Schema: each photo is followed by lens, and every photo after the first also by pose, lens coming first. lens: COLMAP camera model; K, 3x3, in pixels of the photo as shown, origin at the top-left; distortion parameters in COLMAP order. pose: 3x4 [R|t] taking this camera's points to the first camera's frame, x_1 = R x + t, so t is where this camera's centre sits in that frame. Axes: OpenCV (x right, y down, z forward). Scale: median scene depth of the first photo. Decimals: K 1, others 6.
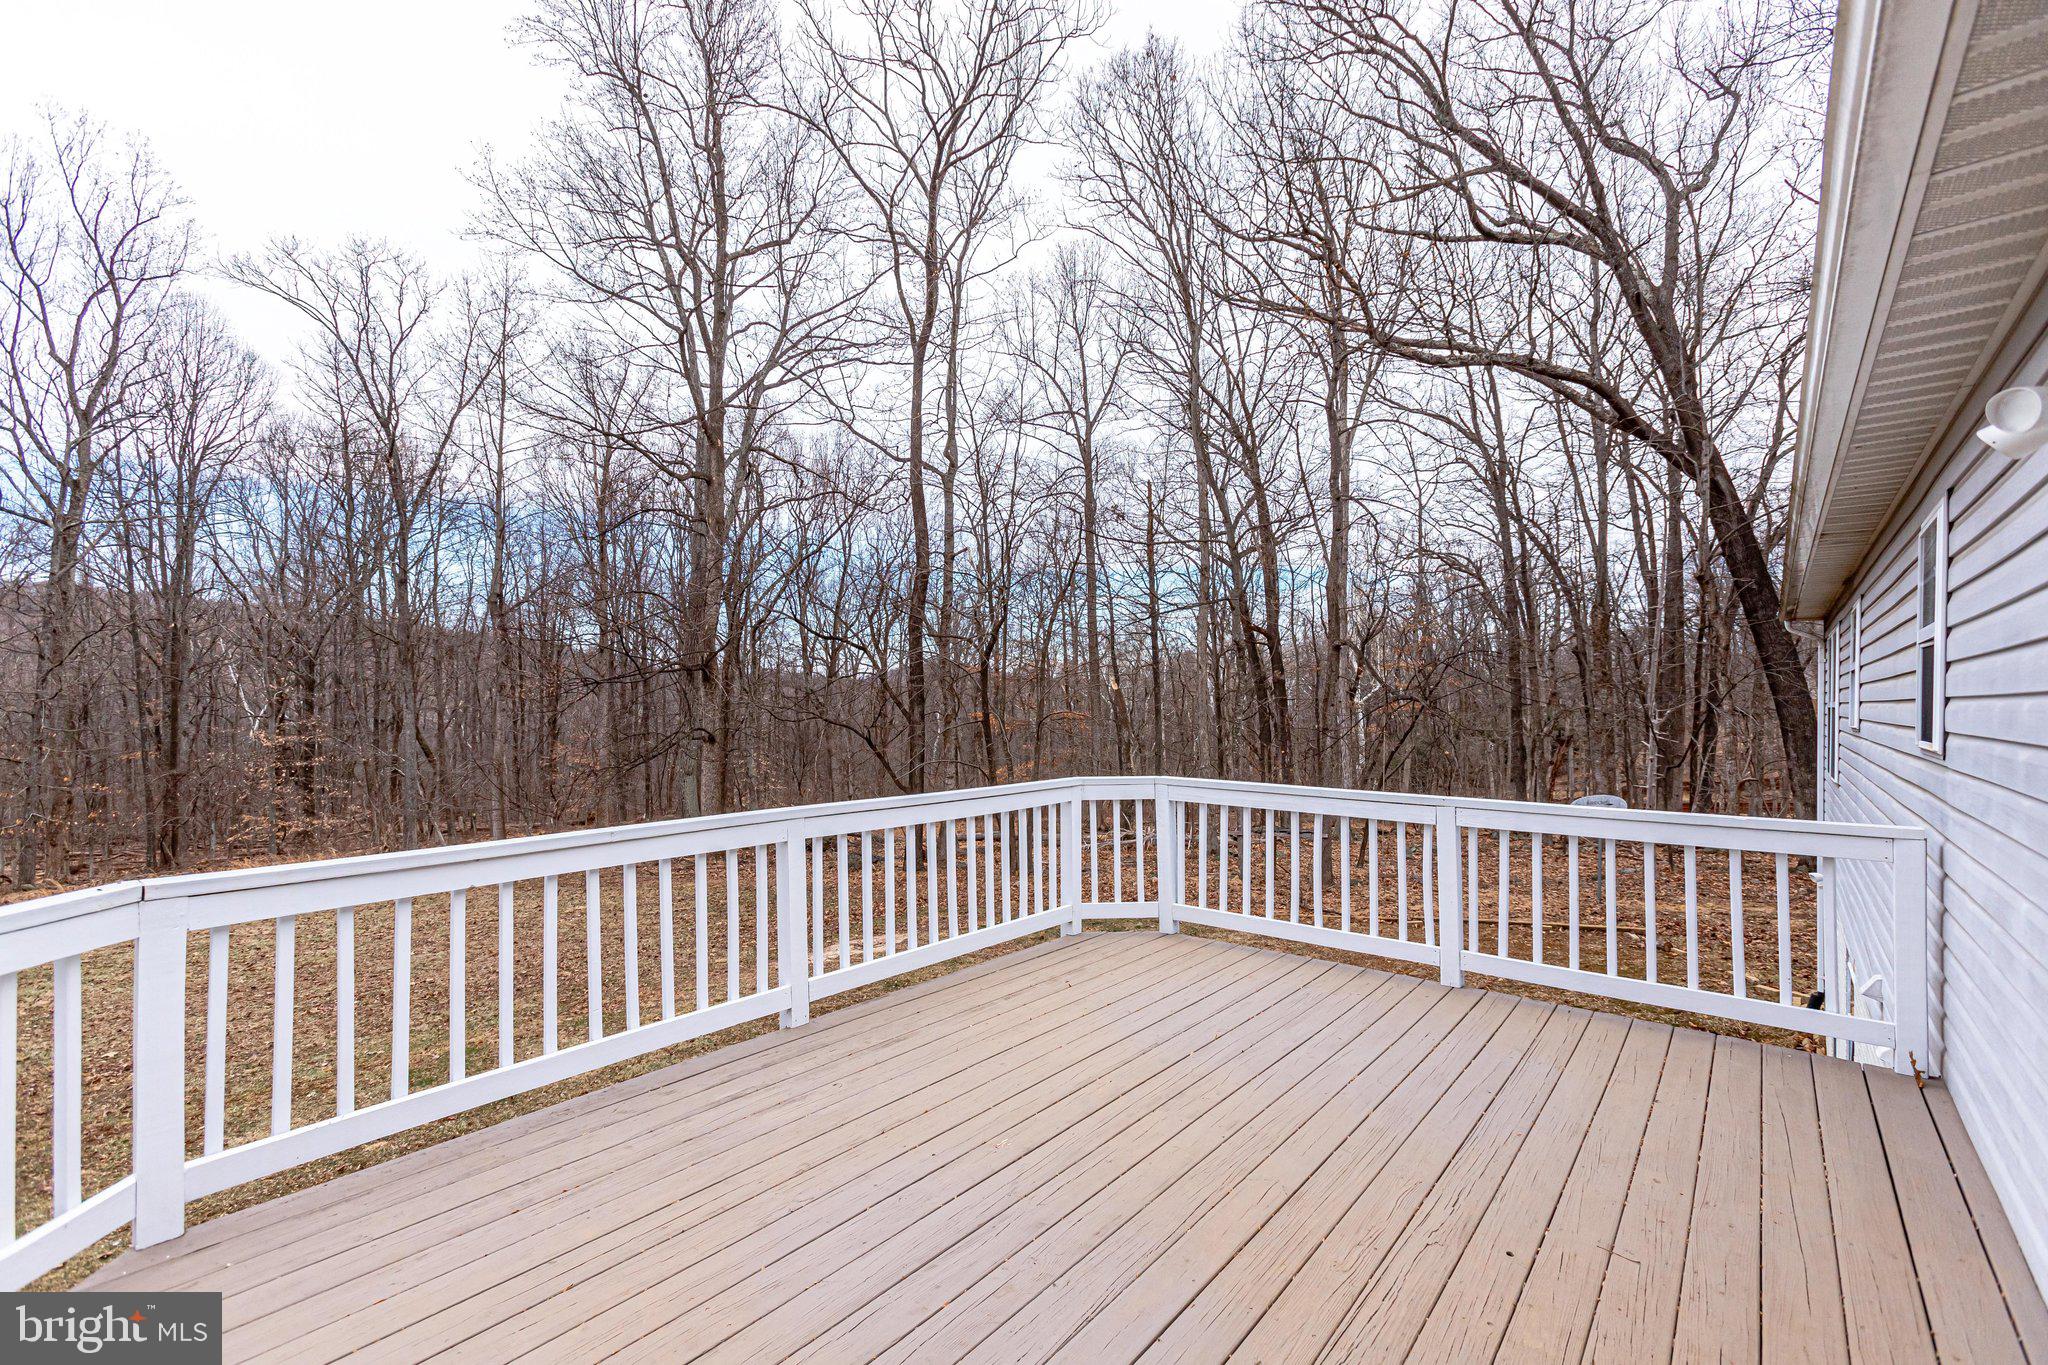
lens RADIAL K [[933.6, 0, 1014.9], [0, 933.6, 674.9], [0, 0, 1]] dist [-0.006079, 0.006945]
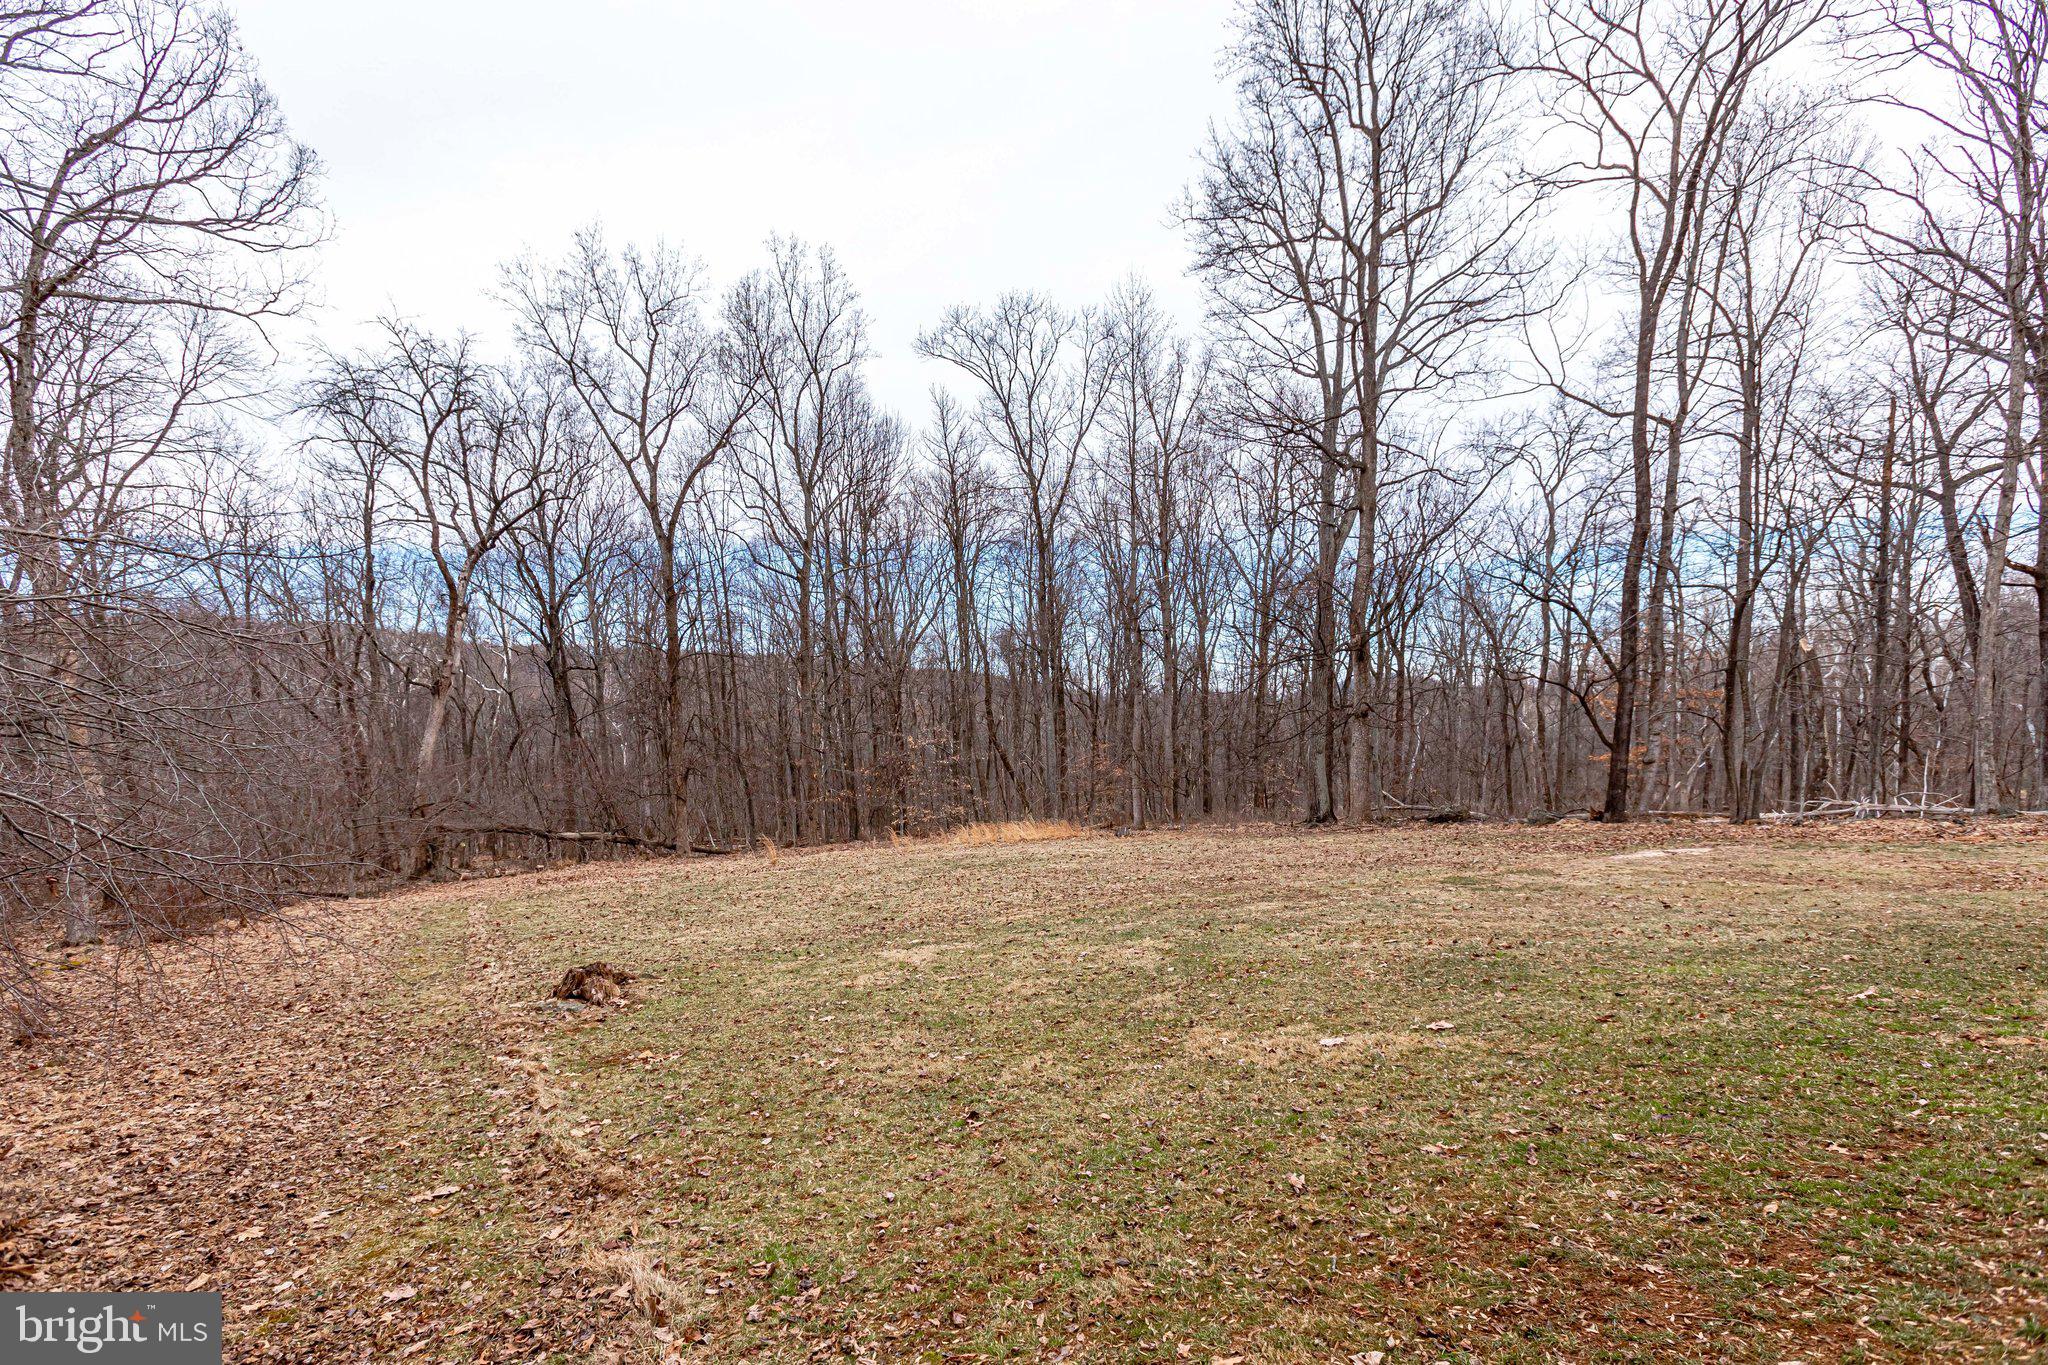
lens RADIAL K [[989.0, 0, 1021.8], [0, 989.0, 813.0], [0, 0, 1]] dist [-0.002098, 0.006647]
pose [[0.903645, 0.012239, -0.428108, -0.221510], [0.042010, 0.992238, 0.117041, 0.035605], [0.426217, -0.123748, 0.896117, -0.250237]]
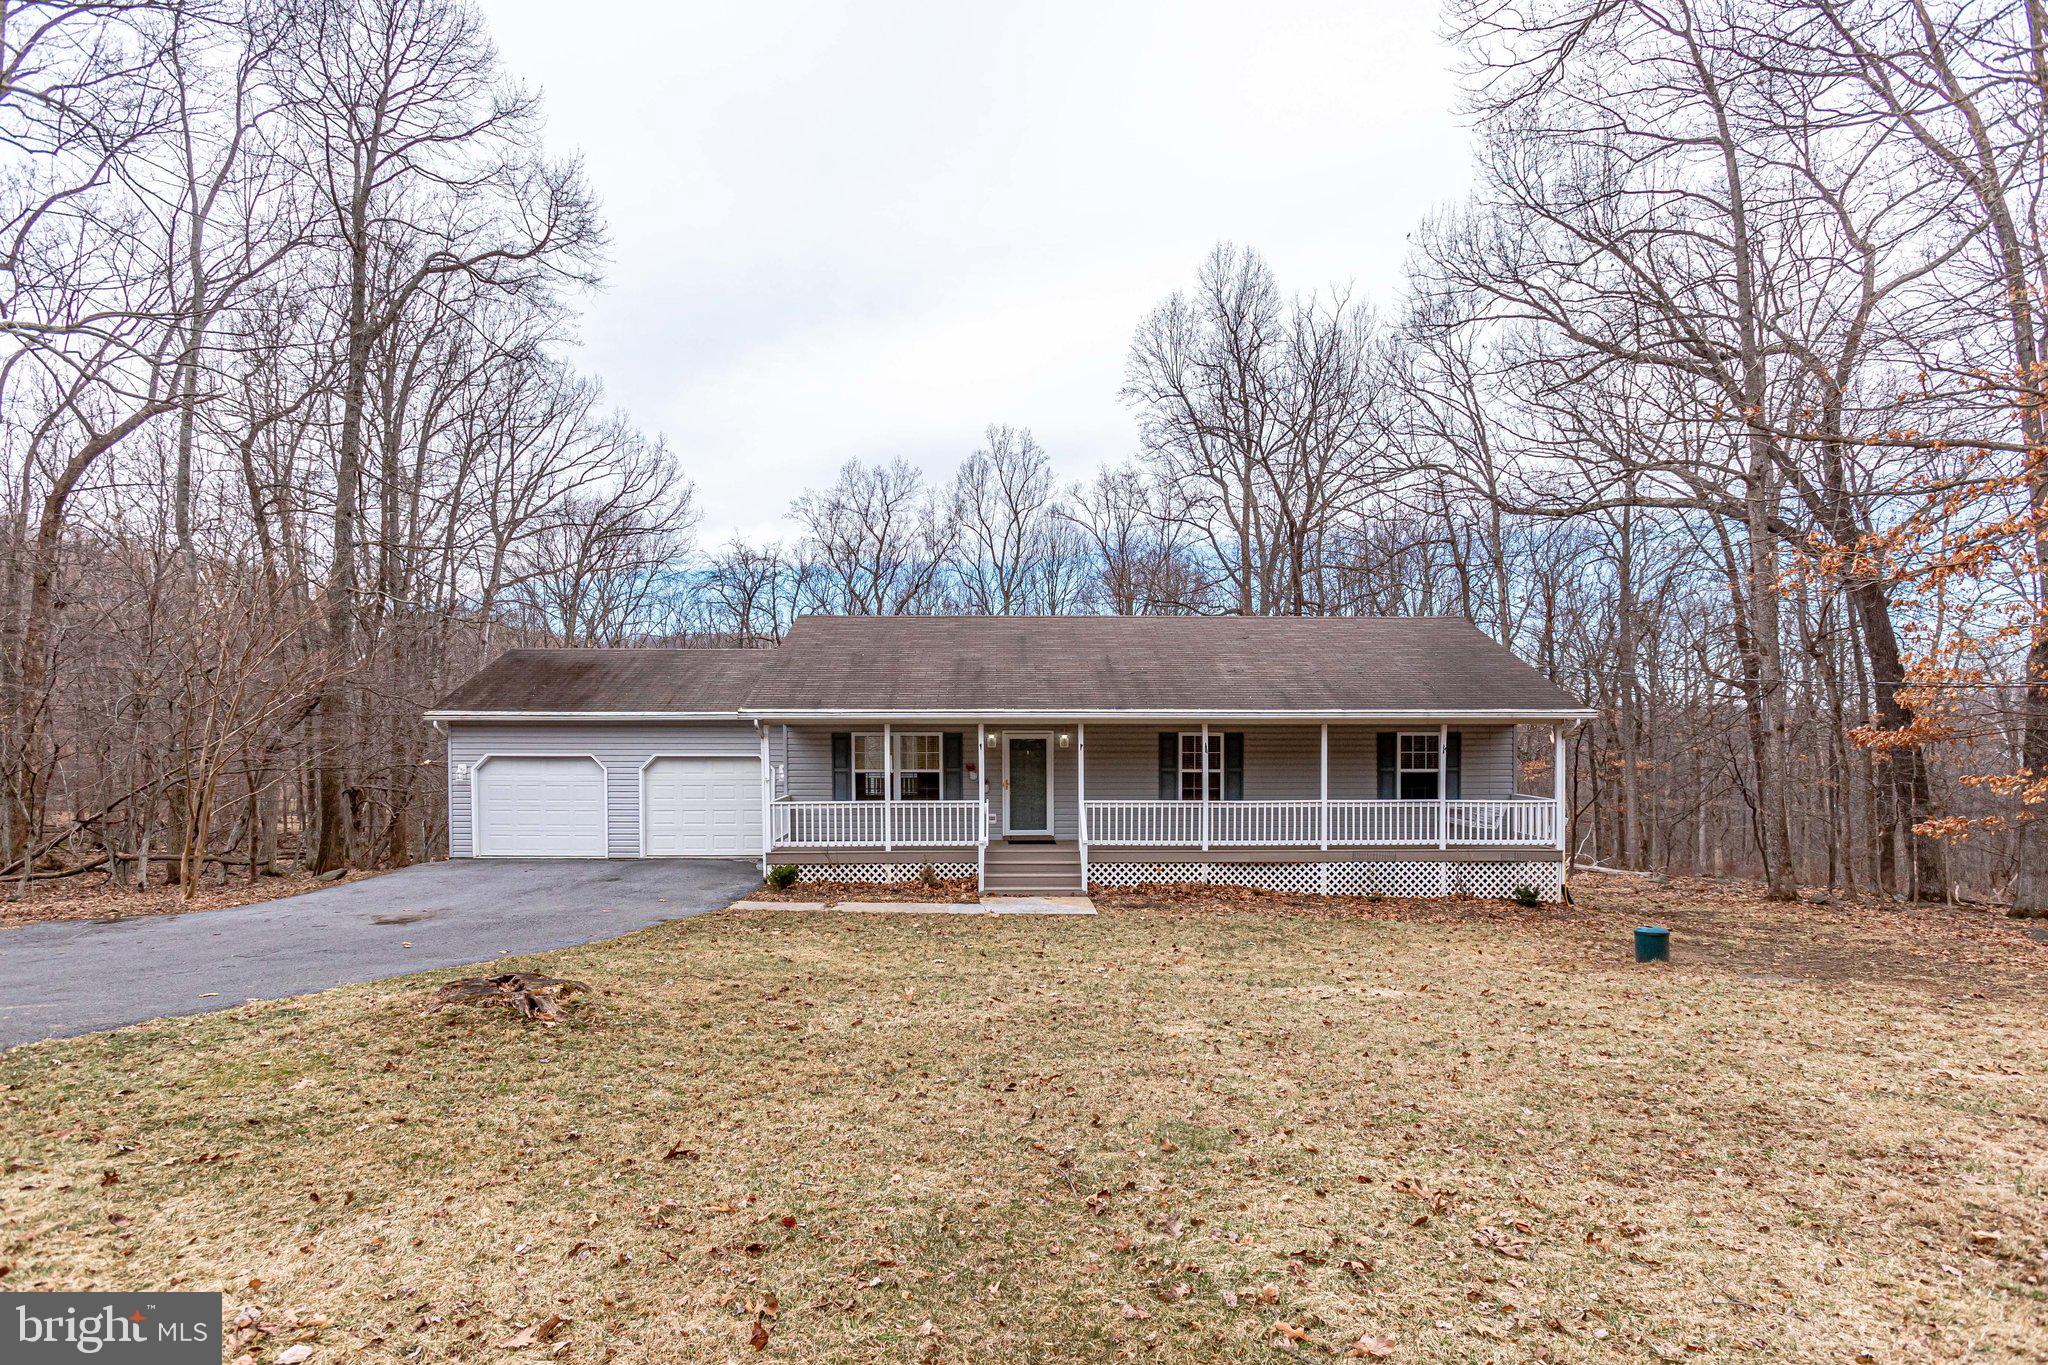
lens RADIAL K [[1088.0, 0, 1017.9], [0, 1088.0, 737.4], [0, 0, 1]] dist [-0.020420, 0.001836]
pose [[0.646023, 0.000711, -0.763318, 1.013181], [0.018655, 0.999686, 0.016720, -0.054155], [0.763090, -0.025041, 0.645807, -0.568234]]
